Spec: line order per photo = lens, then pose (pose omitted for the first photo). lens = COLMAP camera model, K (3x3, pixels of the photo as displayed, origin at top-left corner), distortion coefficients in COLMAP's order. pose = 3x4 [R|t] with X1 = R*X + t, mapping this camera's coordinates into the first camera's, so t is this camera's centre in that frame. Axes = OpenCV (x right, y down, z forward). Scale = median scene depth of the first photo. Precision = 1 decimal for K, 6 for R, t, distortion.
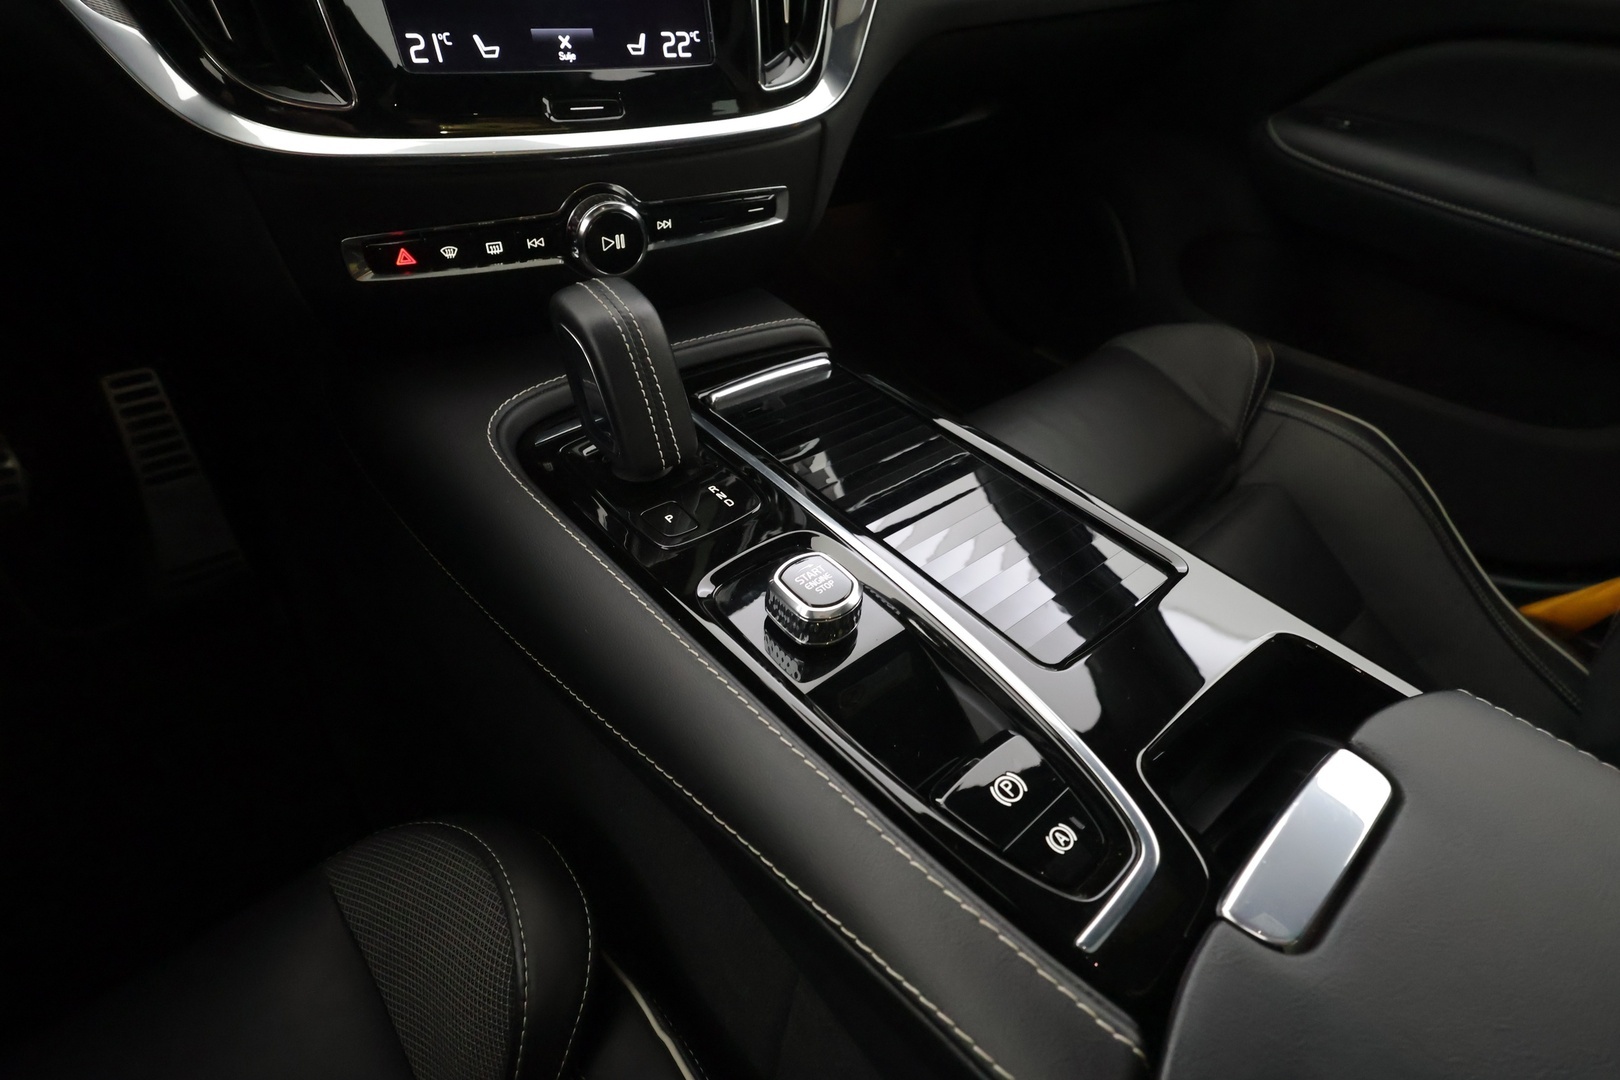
lens RADIAL K [[736.1, 0, 792.2], [0, 736.1, 549.6], [0, 0, 1]] dist [0.000658, -0.000033]
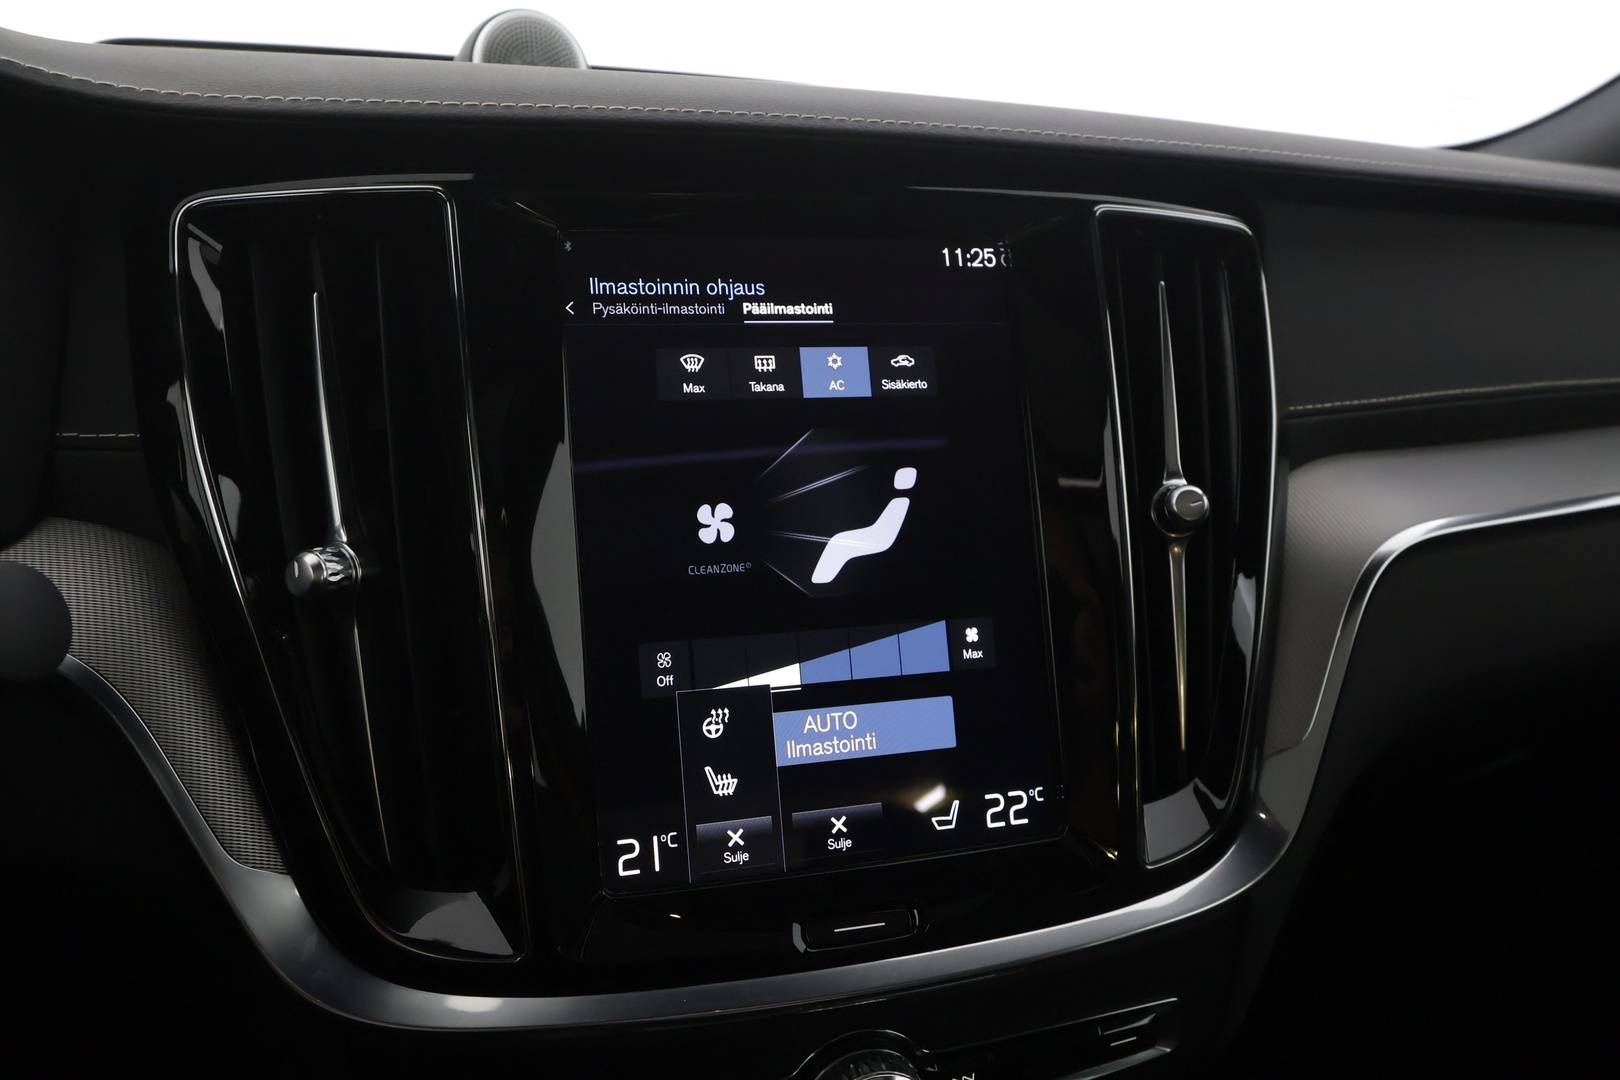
lens RADIAL K [[1283.1, 0, 803.7], [0, 1283.1, 544.7], [0, 0, 1]] dist [-0.010186, 0.003135]
pose [[0.966189, 0.027976, -0.256314, -0.048859], [-0.139929, 0.891858, -0.430126, -0.388574], [0.216563, 0.451449, 0.865618, -0.105136]]
